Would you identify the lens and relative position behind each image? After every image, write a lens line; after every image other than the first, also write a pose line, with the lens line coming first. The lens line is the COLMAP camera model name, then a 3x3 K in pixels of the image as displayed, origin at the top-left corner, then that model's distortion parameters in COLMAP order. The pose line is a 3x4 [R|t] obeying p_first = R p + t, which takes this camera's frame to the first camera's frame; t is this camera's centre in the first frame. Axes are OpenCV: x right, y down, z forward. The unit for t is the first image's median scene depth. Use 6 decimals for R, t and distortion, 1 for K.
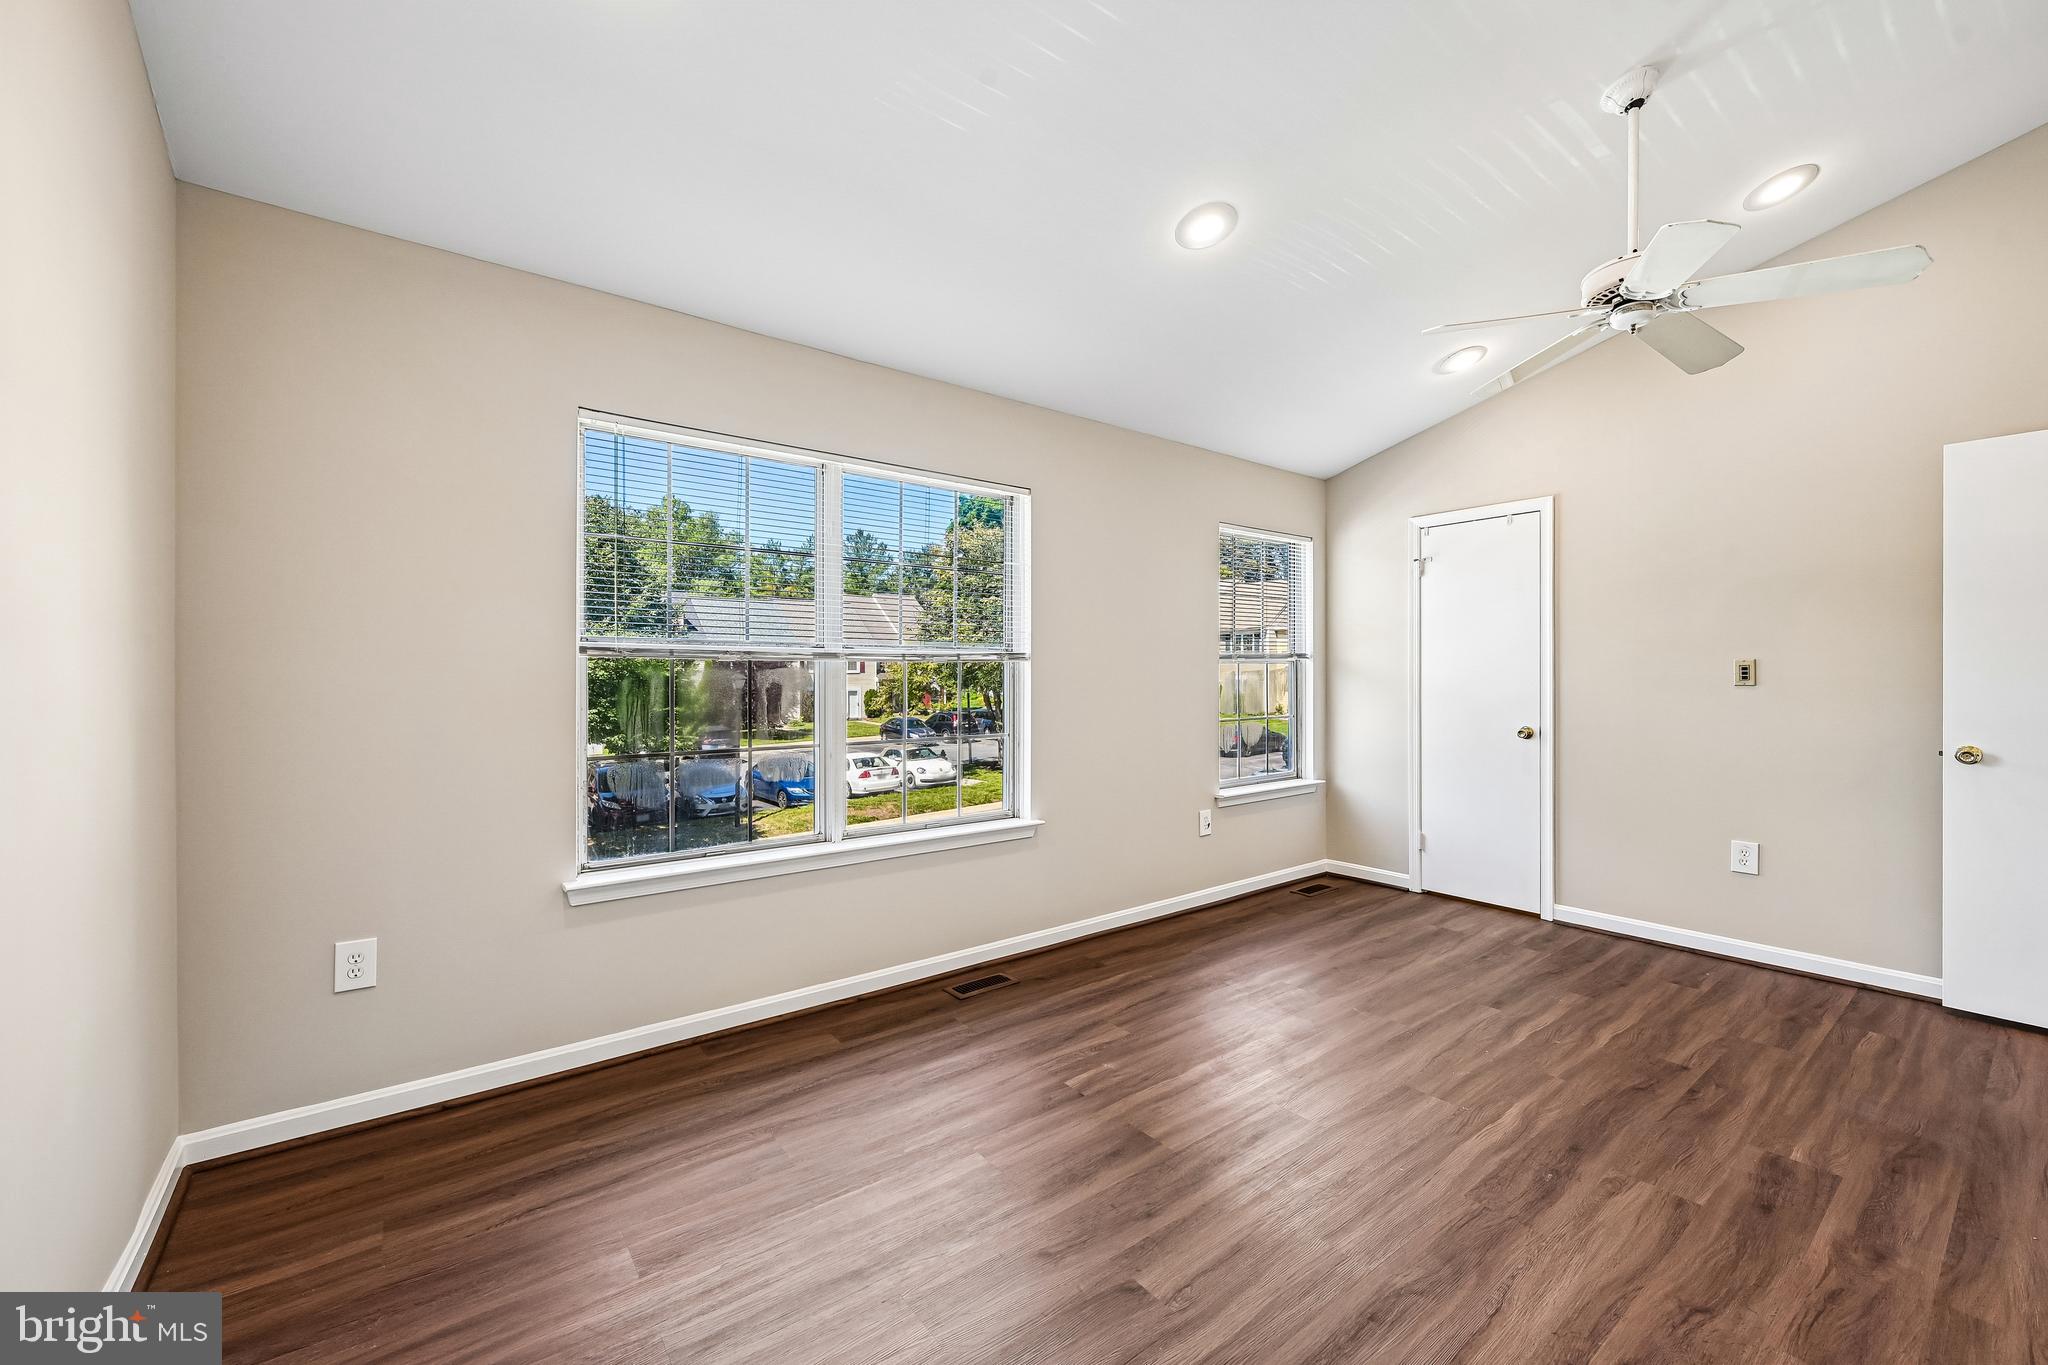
lens RADIAL K [[808.6, 0, 1035.2], [0, 808.6, 678.9], [0, 0, 1]] dist [-0.000169, -0.000187]
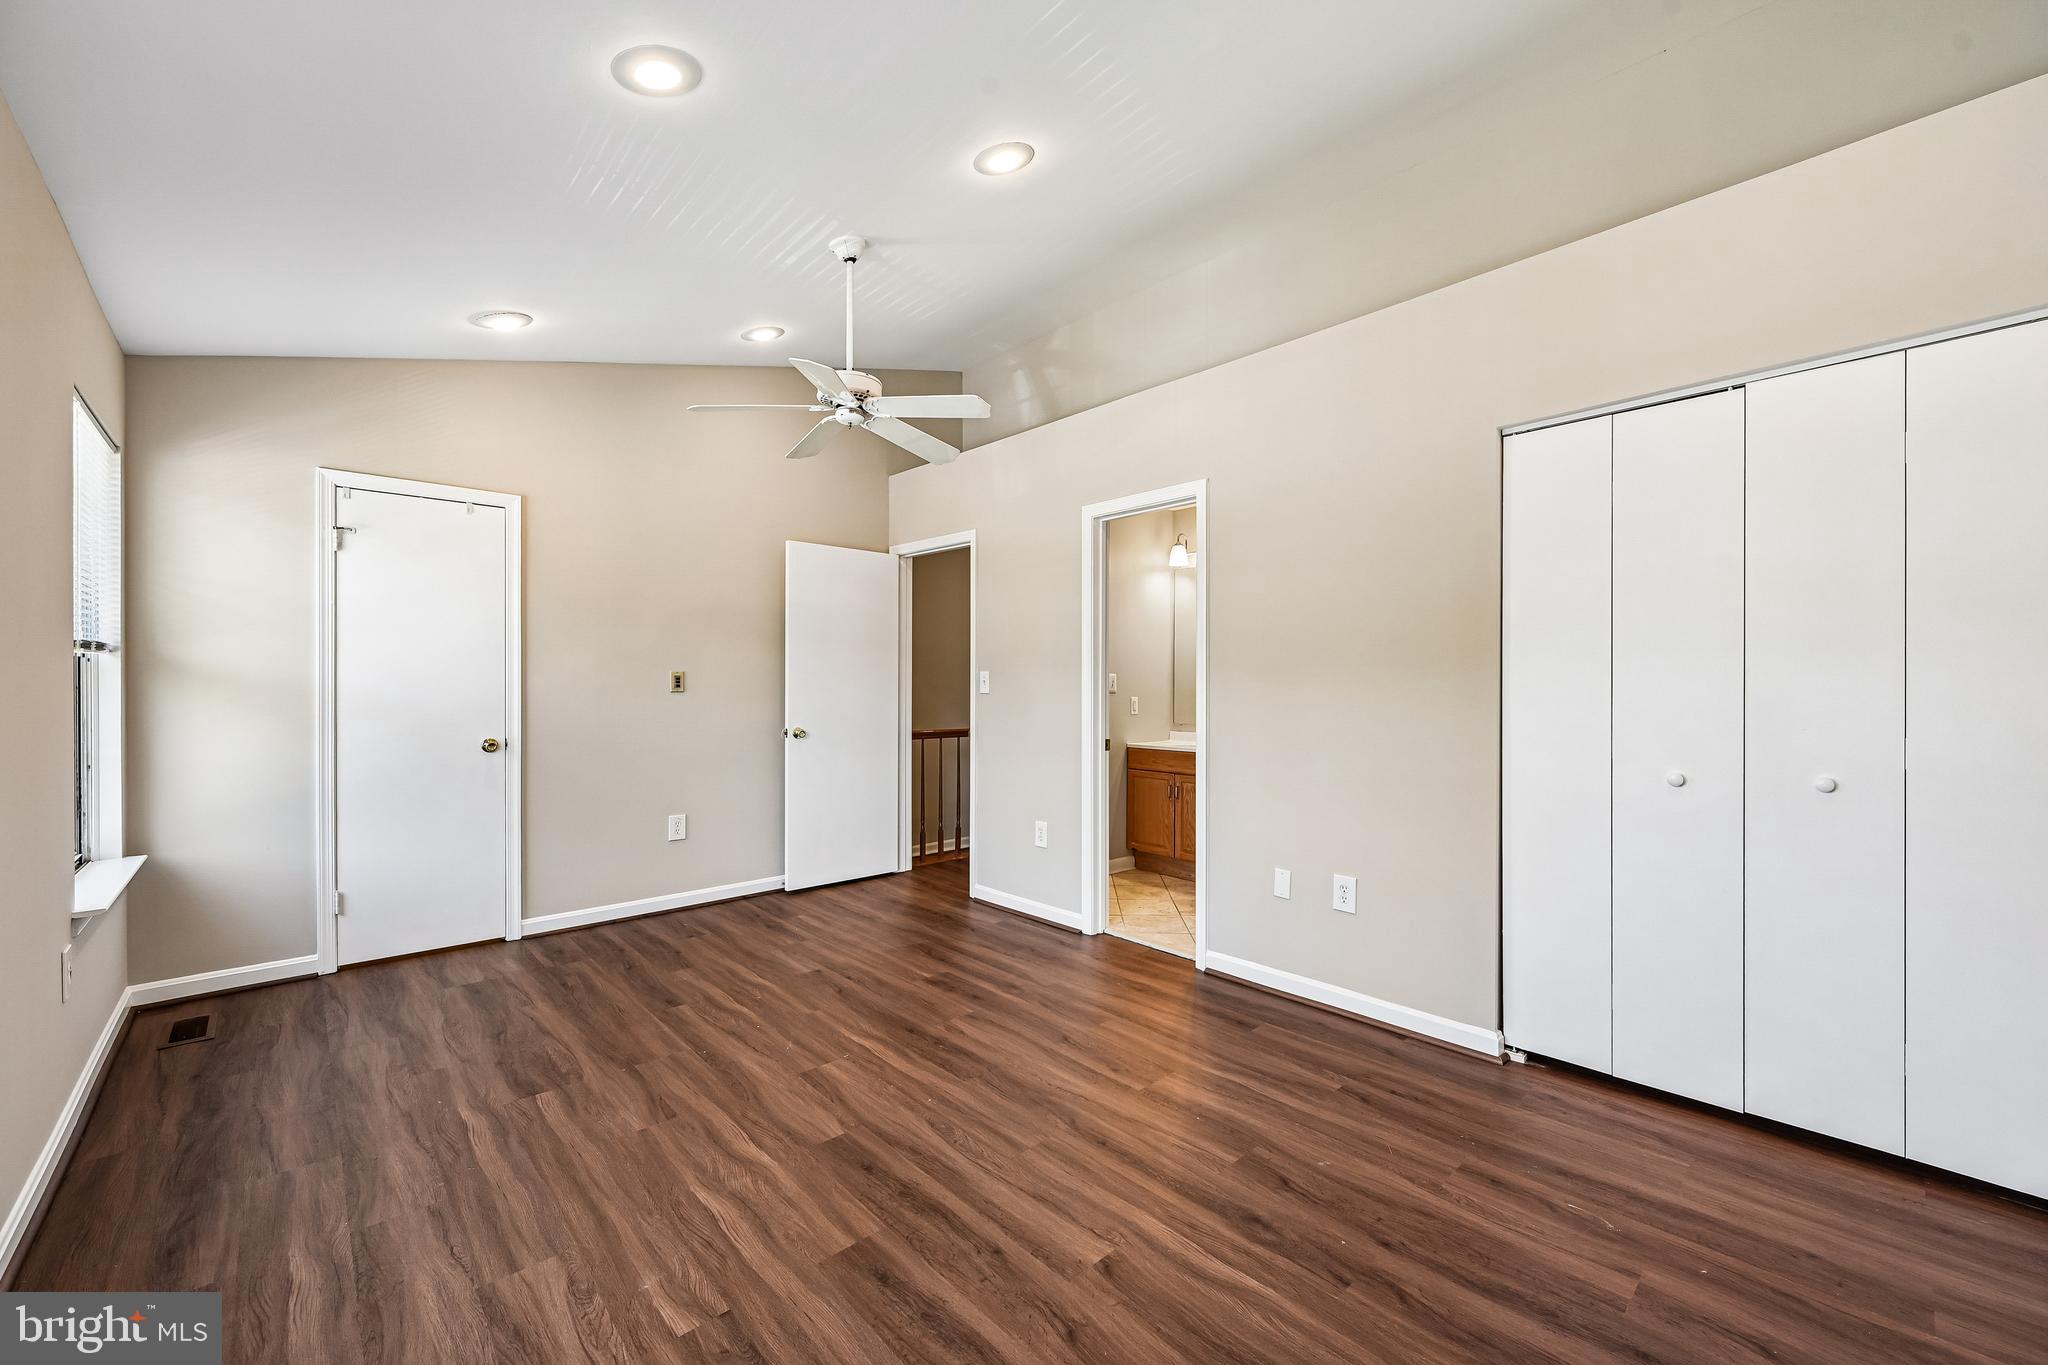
lens RADIAL K [[808.6, 0, 1028.0], [0, 808.6, 688.4], [0, 0, 1]] dist [-0.000169, -0.000187]
pose [[-0.086006, -0.001640, 0.996293, -0.493627], [0.002550, 0.999995, 0.001866, 0.002333], [-0.996291, 0.002701, -0.086002, 0.642612]]
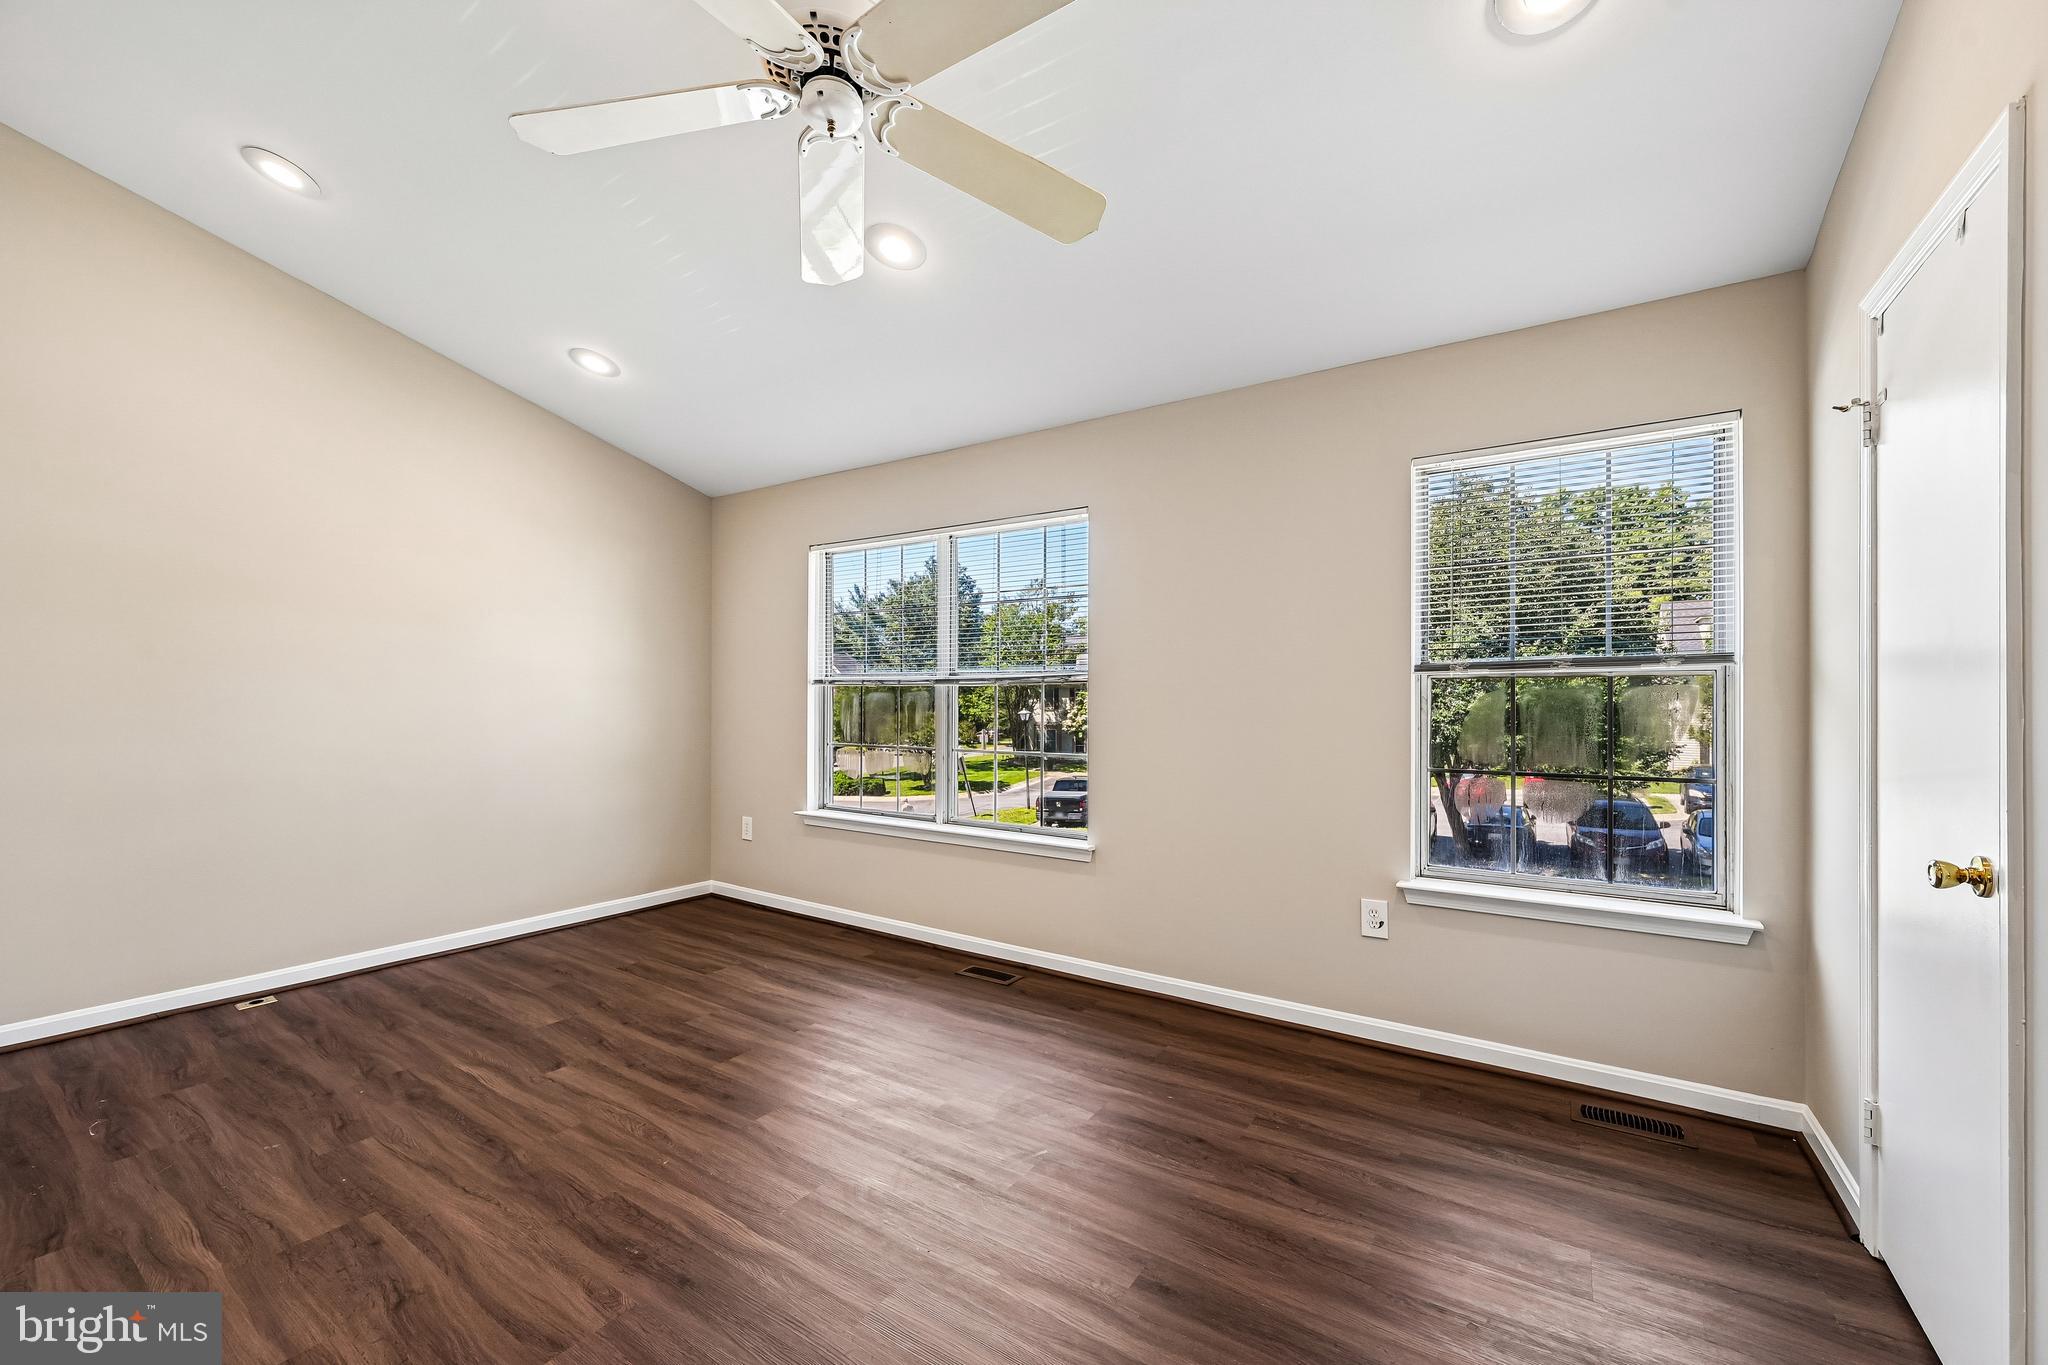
lens RADIAL K [[808.6, 0, 1032.1], [0, 808.6, 696.6], [0, 0, 1]] dist [-0.000169, -0.000187]
pose [[0.324105, -0.000063, -0.946021, 1.077953], [-0.008343, 0.999961, -0.002925, -0.000991], [0.945984, 0.008841, 0.324092, 0.742533]]
